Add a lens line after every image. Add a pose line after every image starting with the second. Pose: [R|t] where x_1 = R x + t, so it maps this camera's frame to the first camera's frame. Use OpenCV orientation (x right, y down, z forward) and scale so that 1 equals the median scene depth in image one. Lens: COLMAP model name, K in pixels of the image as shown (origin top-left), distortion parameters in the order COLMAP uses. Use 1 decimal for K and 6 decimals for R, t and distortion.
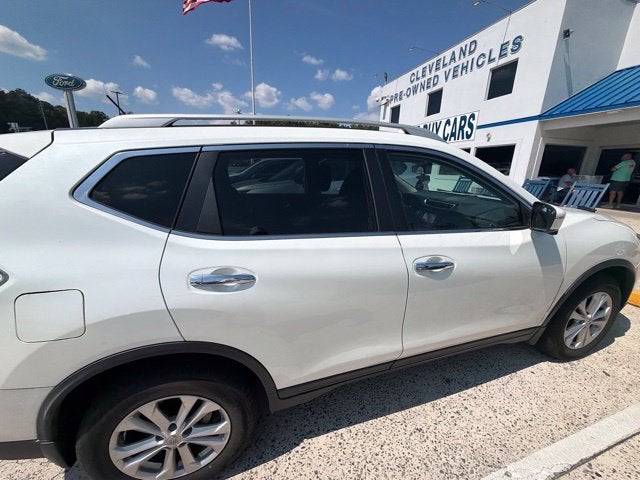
lens RADIAL K [[256.5, 0, 321.8], [0, 256.5, 240.1], [0, 0, 1]] dist [-0.002293, 0.000181]
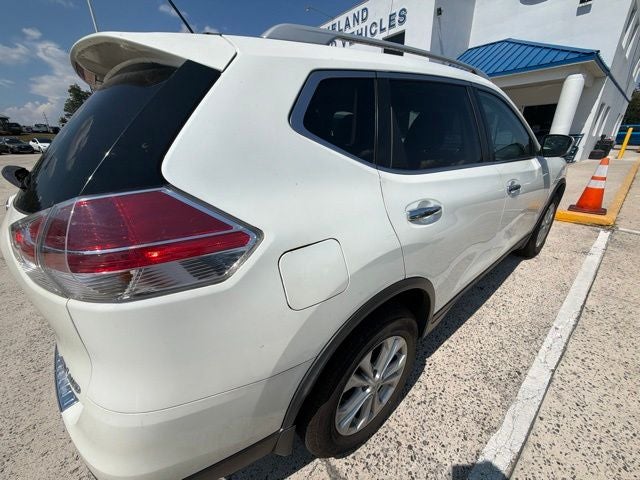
lens RADIAL K [[256.5, 0, 320.0], [0, 256.5, 239.2], [0, 0, 1]] dist [-0.002293, 0.000181]
pose [[0.923541, -0.174496, 0.341500, -0.105622], [0.141512, 0.982706, 0.119431, 0.007486], [-0.356435, -0.061973, 0.932263, 0.019208]]
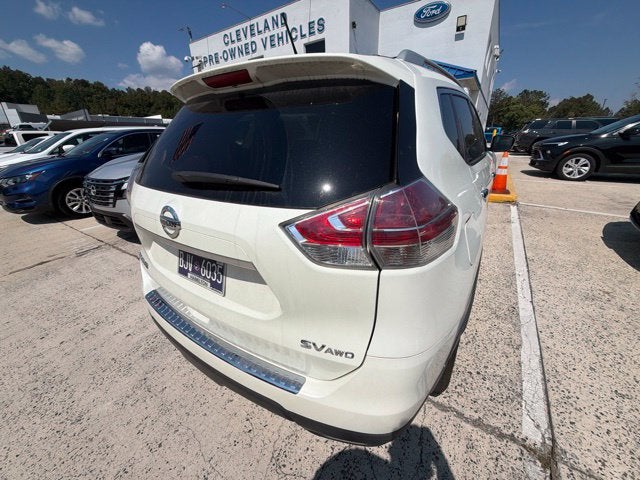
lens RADIAL K [[256.5, 0, 322.0], [0, 256.5, 239.5], [0, 0, 1]] dist [-0.002293, 0.000181]
pose [[0.762598, -0.277029, 0.584550, -0.179006], [0.220763, 0.960861, 0.167364, -0.002511], [-0.608036, 0.001416, 0.793908, 0.040764]]
